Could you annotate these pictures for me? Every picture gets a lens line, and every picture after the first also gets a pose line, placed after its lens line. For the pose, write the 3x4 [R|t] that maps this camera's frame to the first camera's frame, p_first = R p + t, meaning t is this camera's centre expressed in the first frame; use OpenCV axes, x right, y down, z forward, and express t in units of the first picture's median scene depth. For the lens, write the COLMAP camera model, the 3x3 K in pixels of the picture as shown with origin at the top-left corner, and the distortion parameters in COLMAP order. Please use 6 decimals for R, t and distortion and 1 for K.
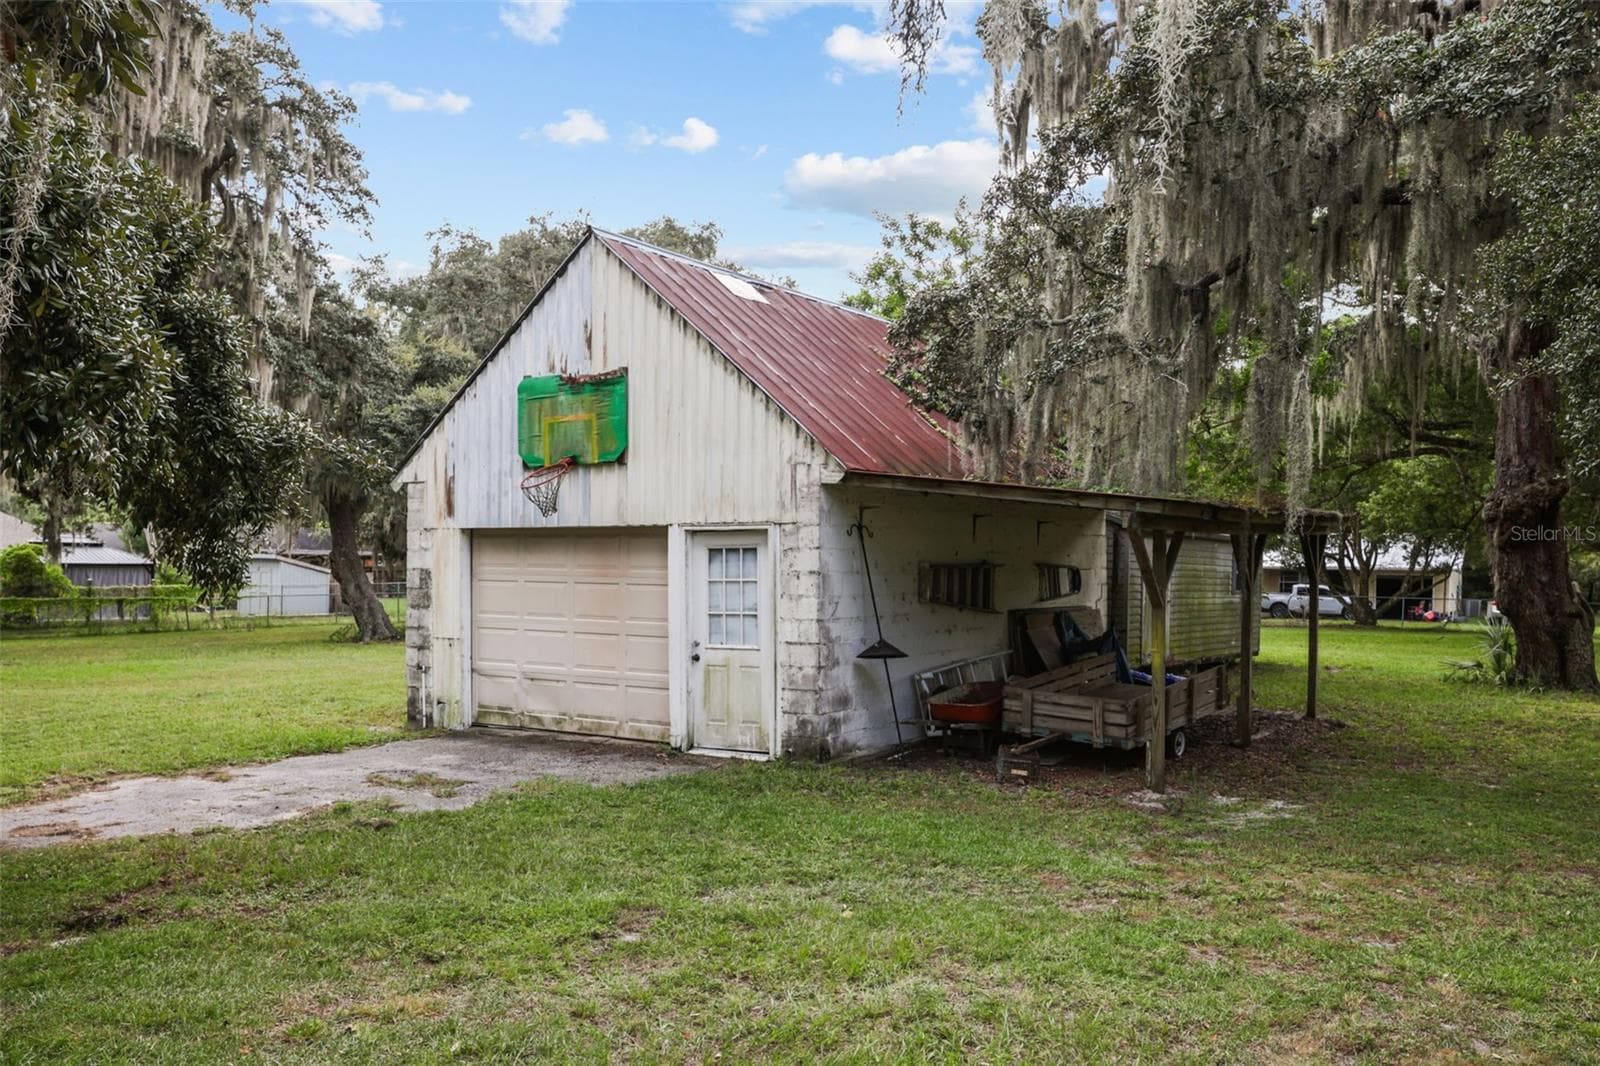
lens RADIAL K [[1492.4, 0, 800.0], [0, 1492.4, 533.0], [0, 0, 1]] dist [0.008692, 0.097893]
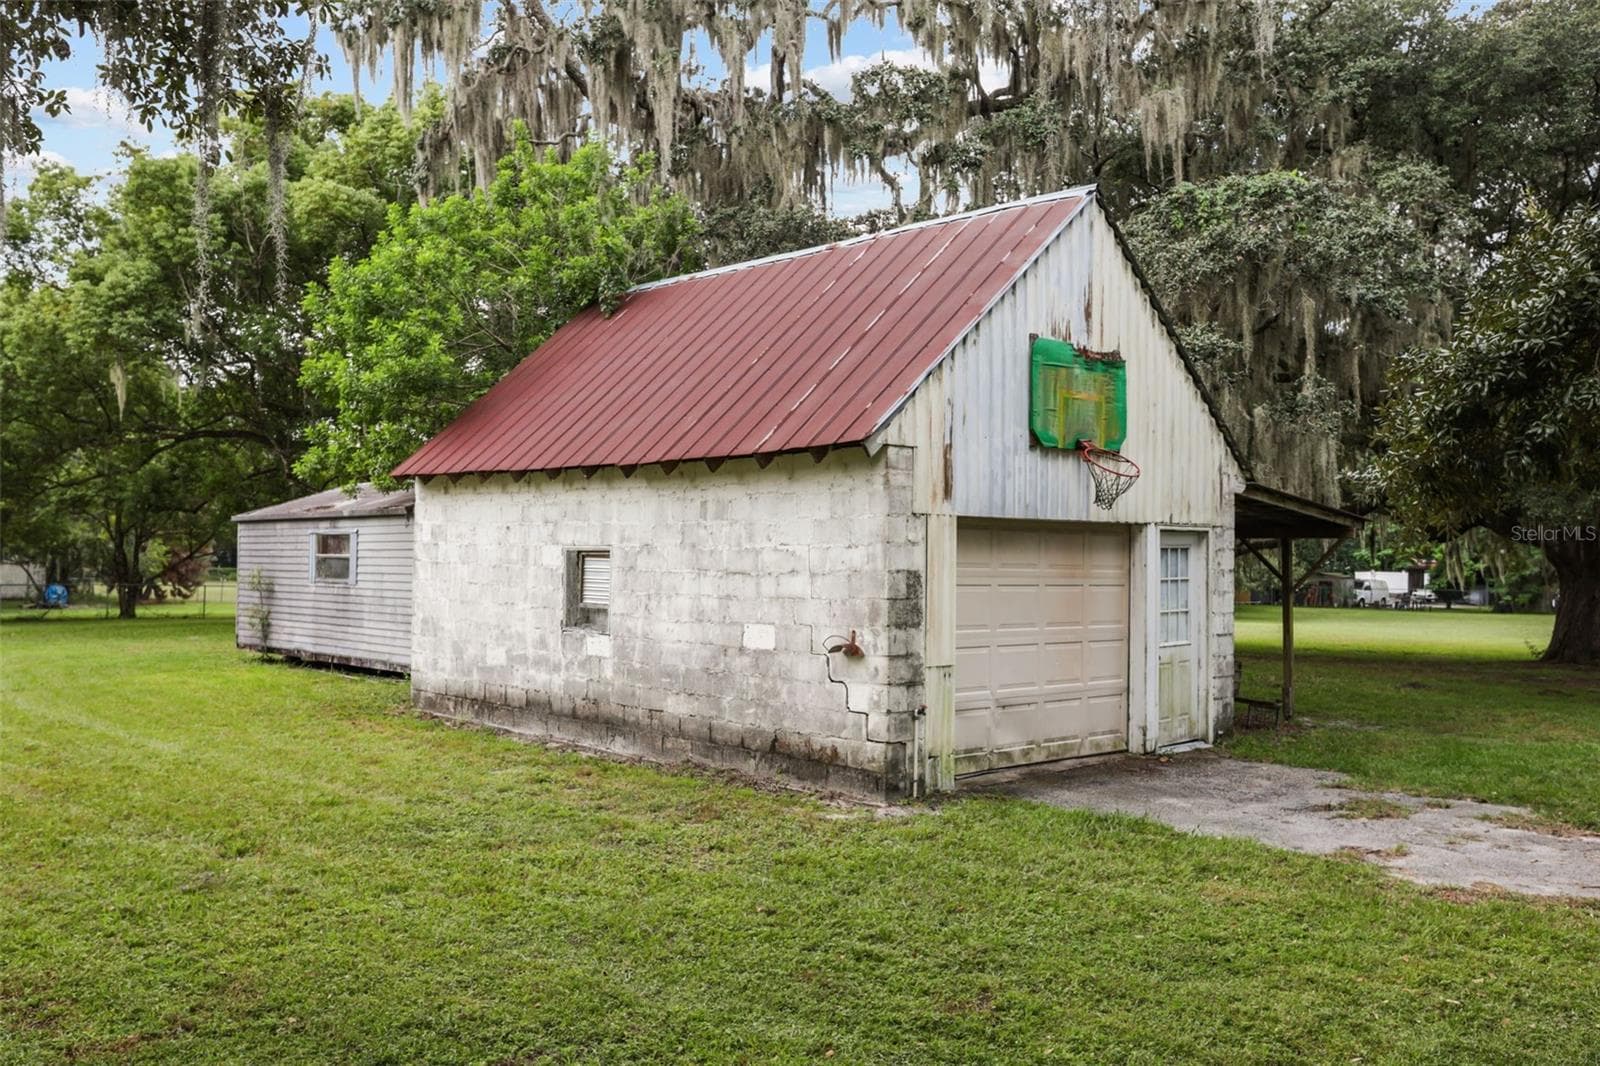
lens RADIAL K [[1492.4, 0, 800.0], [0, 1492.4, 533.0], [0, 0, 1]] dist [0.008692, 0.097893]
pose [[0.154622, 0.021320, 0.987744, -1.023534], [-0.015730, 0.999694, -0.019115, 0.021867], [-0.987848, -0.012582, 0.154910, 1.013335]]
